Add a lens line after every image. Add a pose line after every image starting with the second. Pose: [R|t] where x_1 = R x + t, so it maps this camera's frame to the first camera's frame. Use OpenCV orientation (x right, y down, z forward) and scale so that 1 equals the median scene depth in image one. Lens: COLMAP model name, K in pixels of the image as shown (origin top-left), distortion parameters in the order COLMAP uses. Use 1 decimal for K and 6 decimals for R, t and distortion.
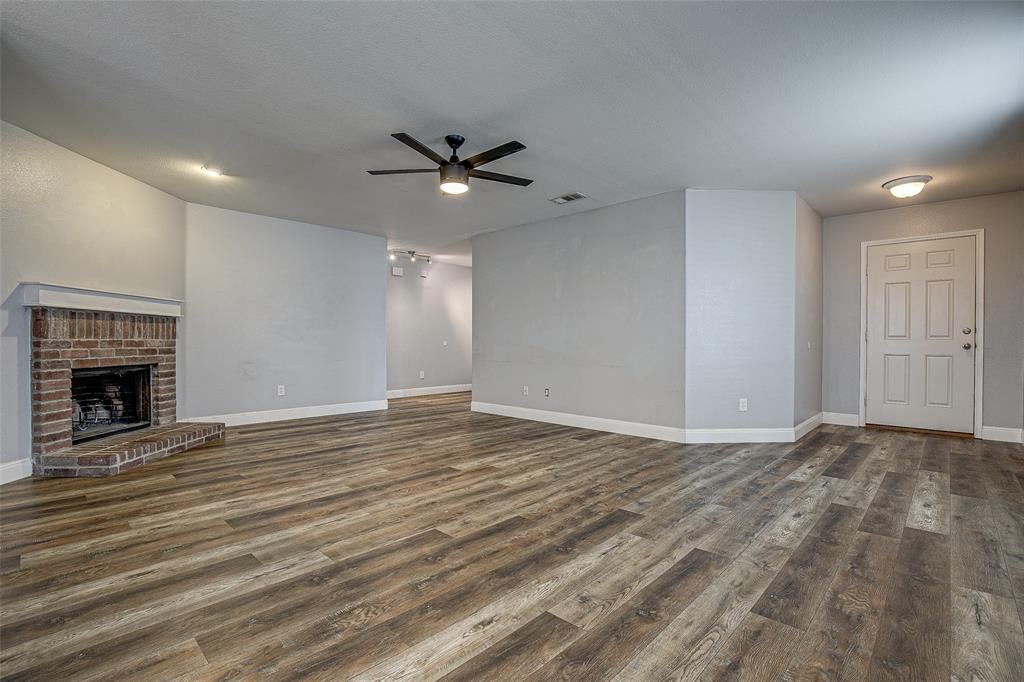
lens RADIAL K [[470.4, 0, 526.1], [0, 470.4, 346.4], [0, 0, 1]] dist [-0.031346, 0.006229]
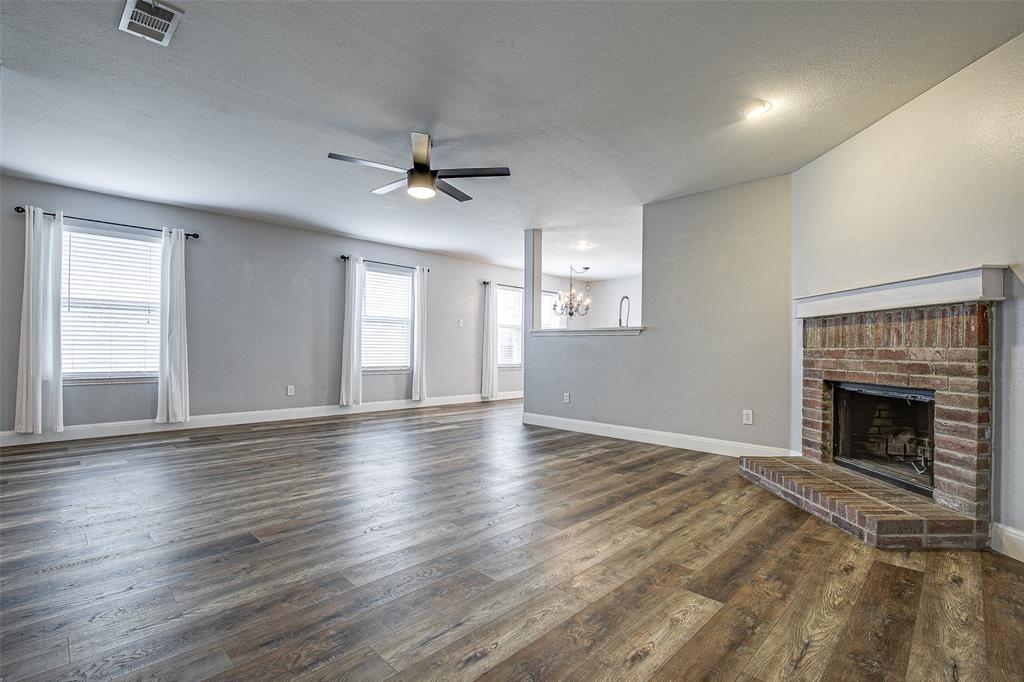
lens RADIAL K [[470.4, 0, 520.0], [0, 470.4, 346.0], [0, 0, 1]] dist [-0.031346, 0.006229]
pose [[-0.999601, -0.016300, 0.023078, -0.363712], [-0.016215, 0.999861, 0.003877, -0.013684], [-0.023138, 0.003501, -0.999726, 1.856282]]
